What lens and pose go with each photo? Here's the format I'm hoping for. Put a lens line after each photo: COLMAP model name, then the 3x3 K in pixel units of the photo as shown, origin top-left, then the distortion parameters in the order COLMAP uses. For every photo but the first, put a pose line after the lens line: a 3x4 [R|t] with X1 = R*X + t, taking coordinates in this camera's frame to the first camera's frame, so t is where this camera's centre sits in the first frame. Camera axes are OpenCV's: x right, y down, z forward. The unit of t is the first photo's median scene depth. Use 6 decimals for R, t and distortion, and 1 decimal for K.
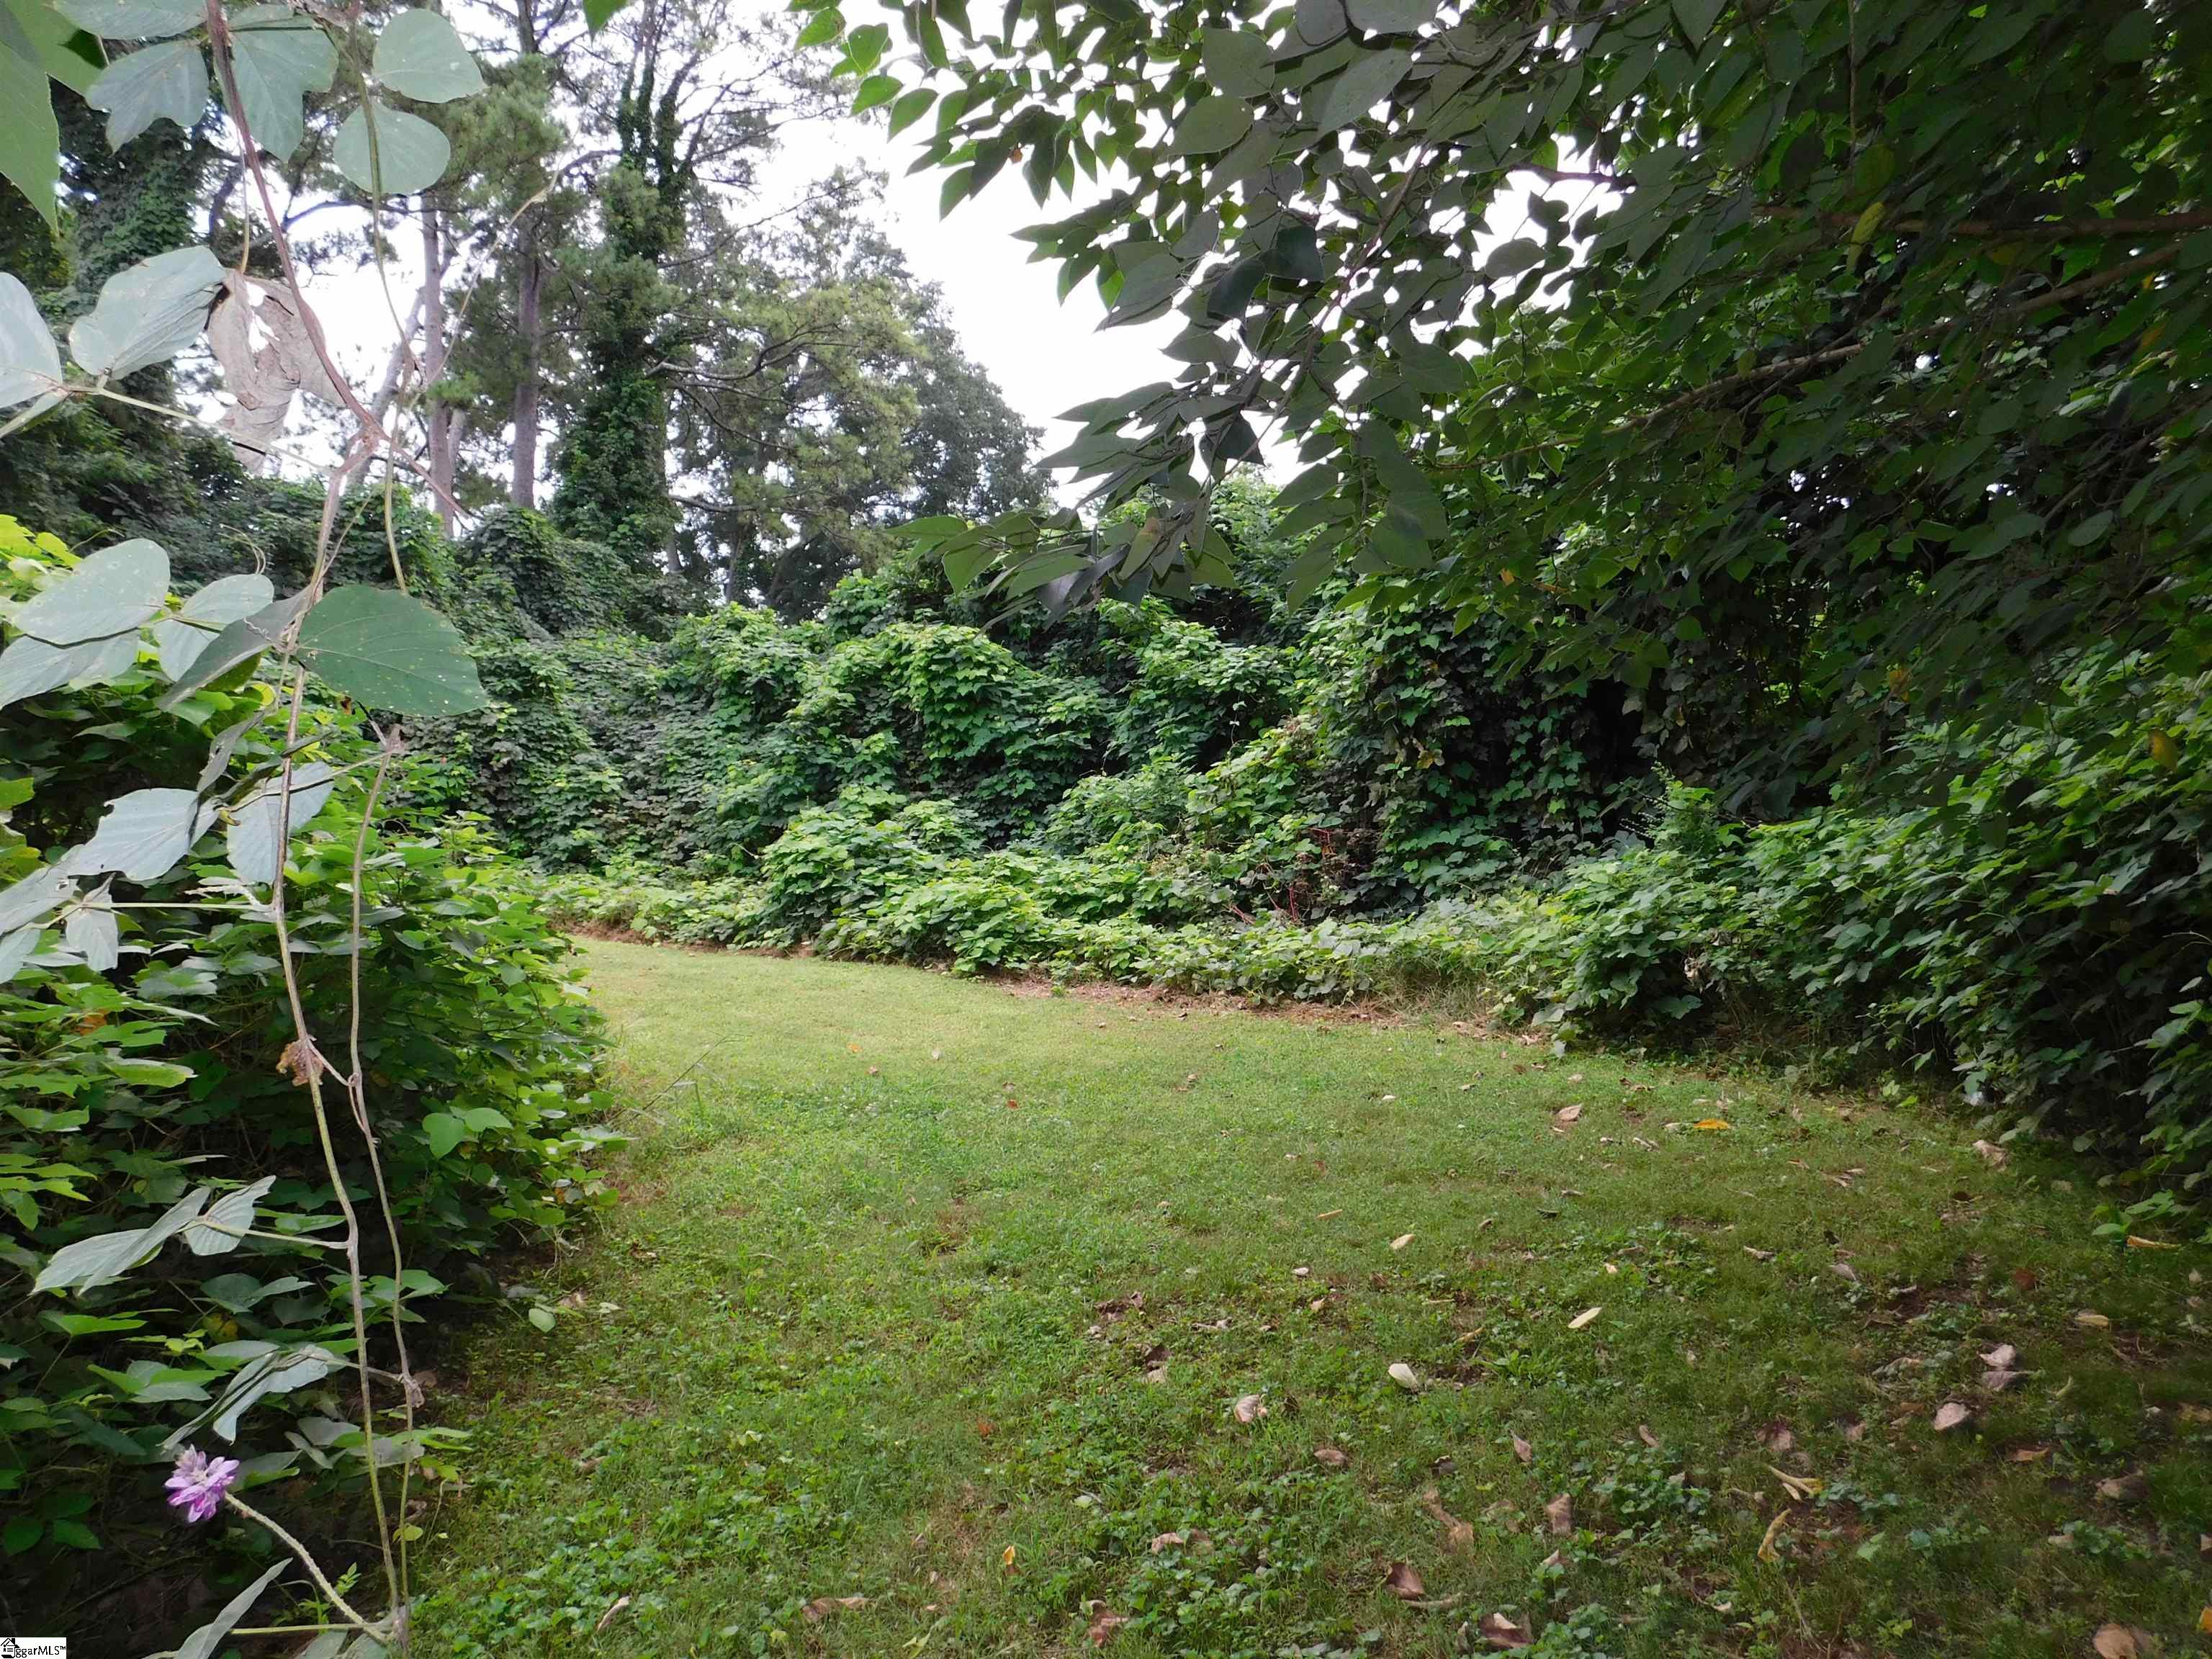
lens RADIAL K [[1495.6, 0, 1106.0], [0, 1495.6, 829.5], [0, 0, 1]] dist [-0.001228, 0.001987]
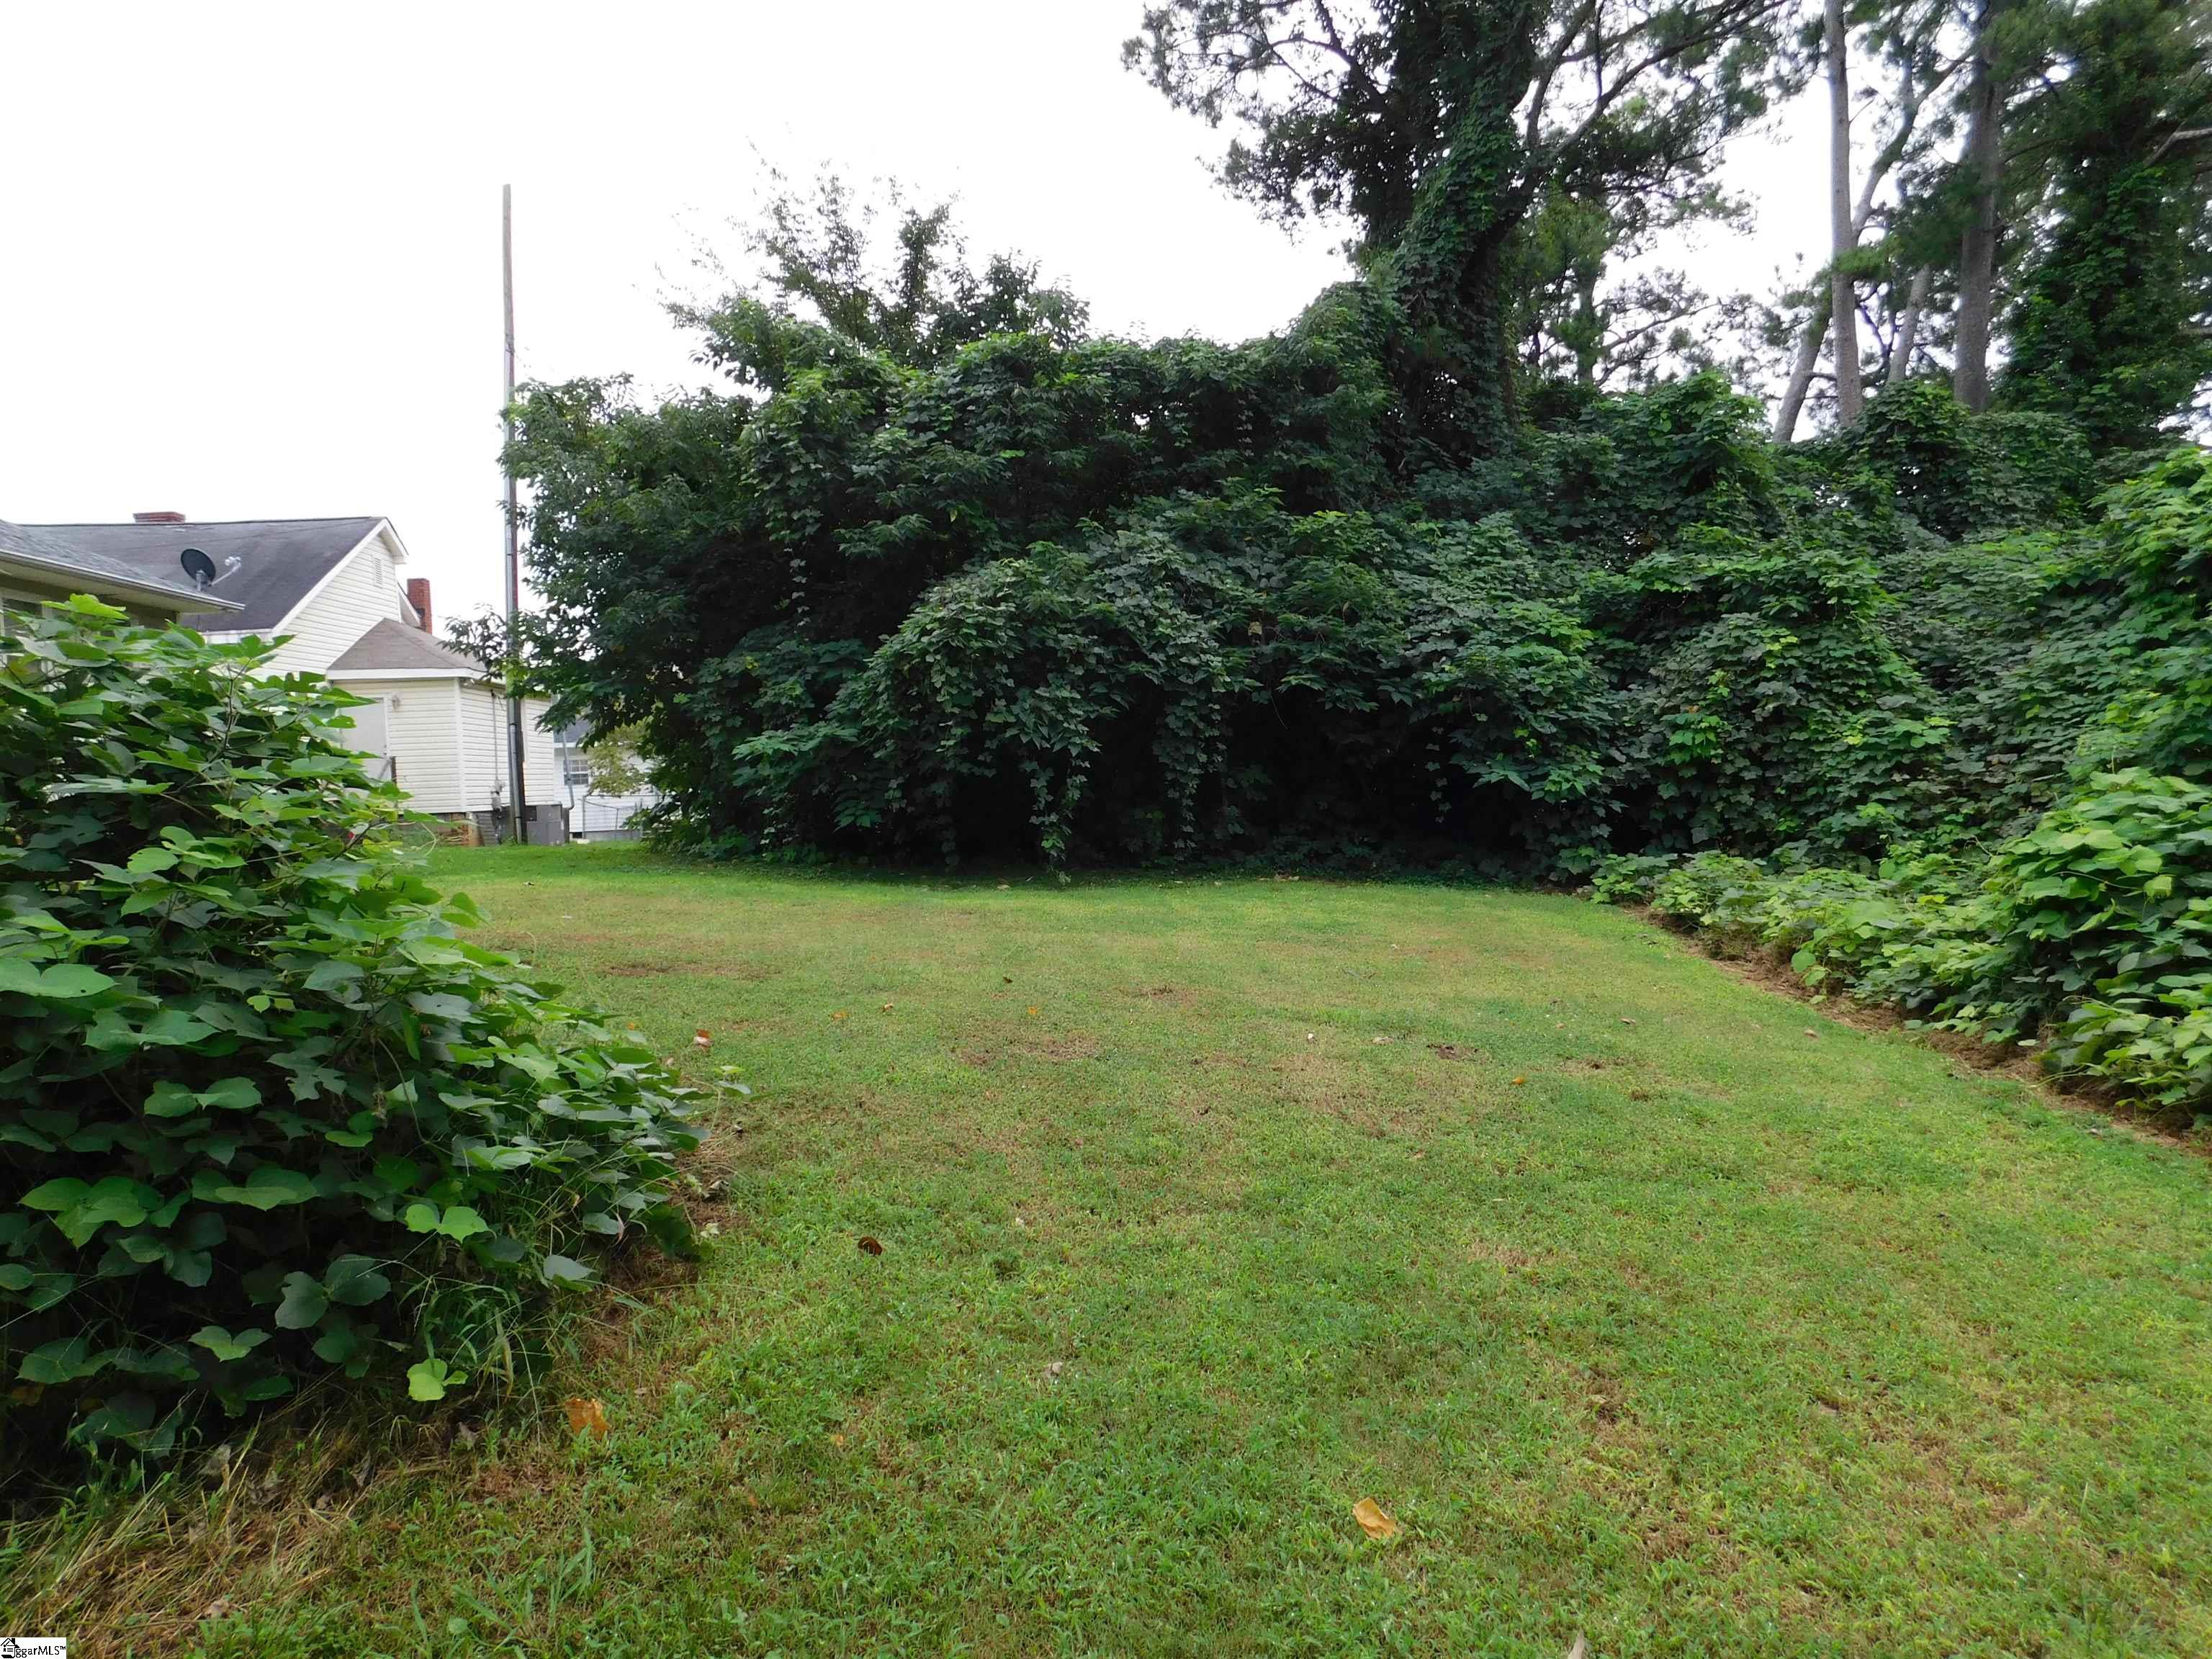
lens RADIAL K [[1495.6, 0, 1106.0], [0, 1495.6, 829.5], [0, 0, 1]] dist [-0.001228, 0.001987]
pose [[0.558839, 0.033030, -0.828618, 0.022463], [-0.017391, 0.999454, 0.028111, -0.001319], [0.829093, -0.001299, 0.559109, 0.319979]]
